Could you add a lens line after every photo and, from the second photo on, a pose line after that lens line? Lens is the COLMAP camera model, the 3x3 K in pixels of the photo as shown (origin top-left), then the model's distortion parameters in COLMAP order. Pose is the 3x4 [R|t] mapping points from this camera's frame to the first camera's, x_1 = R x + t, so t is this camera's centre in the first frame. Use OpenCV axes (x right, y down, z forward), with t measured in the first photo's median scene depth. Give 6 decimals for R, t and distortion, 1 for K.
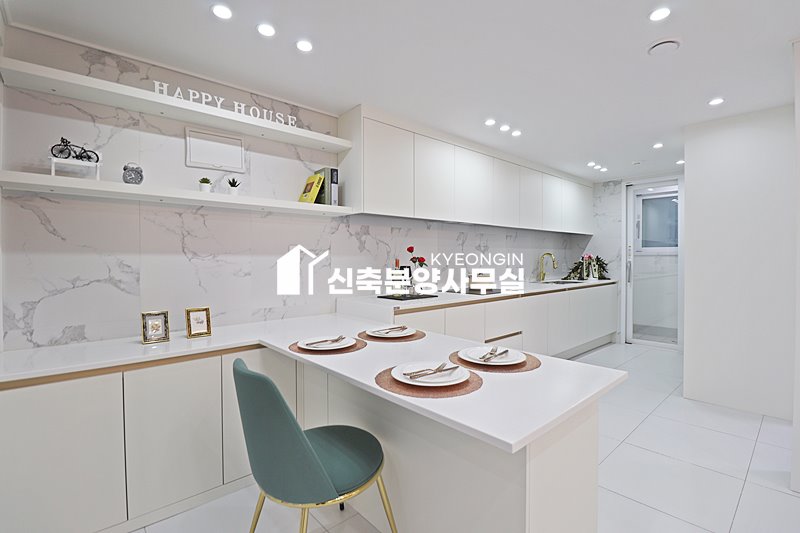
lens RADIAL K [[370.0, 0, 400.2], [0, 370.0, 262.9], [0, 0, 1]] dist [-0.011164, -0.007538]
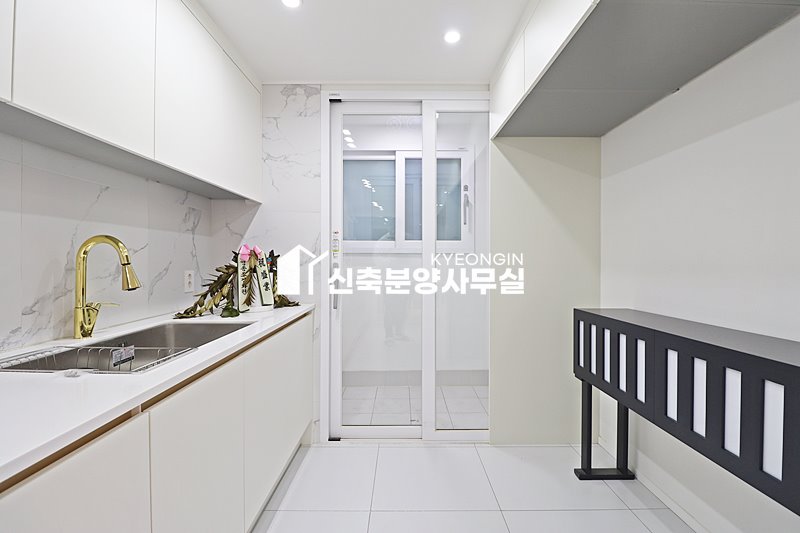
lens RADIAL K [[370.0, 0, 397.1], [0, 370.0, 262.2], [0, 0, 1]] dist [-0.011164, -0.007538]
pose [[0.674672, 0.000141, 0.738118, 0.326709], [0.007219, 0.999951, -0.006790, -0.002592], [-0.738082, 0.009910, 0.674638, 0.620981]]
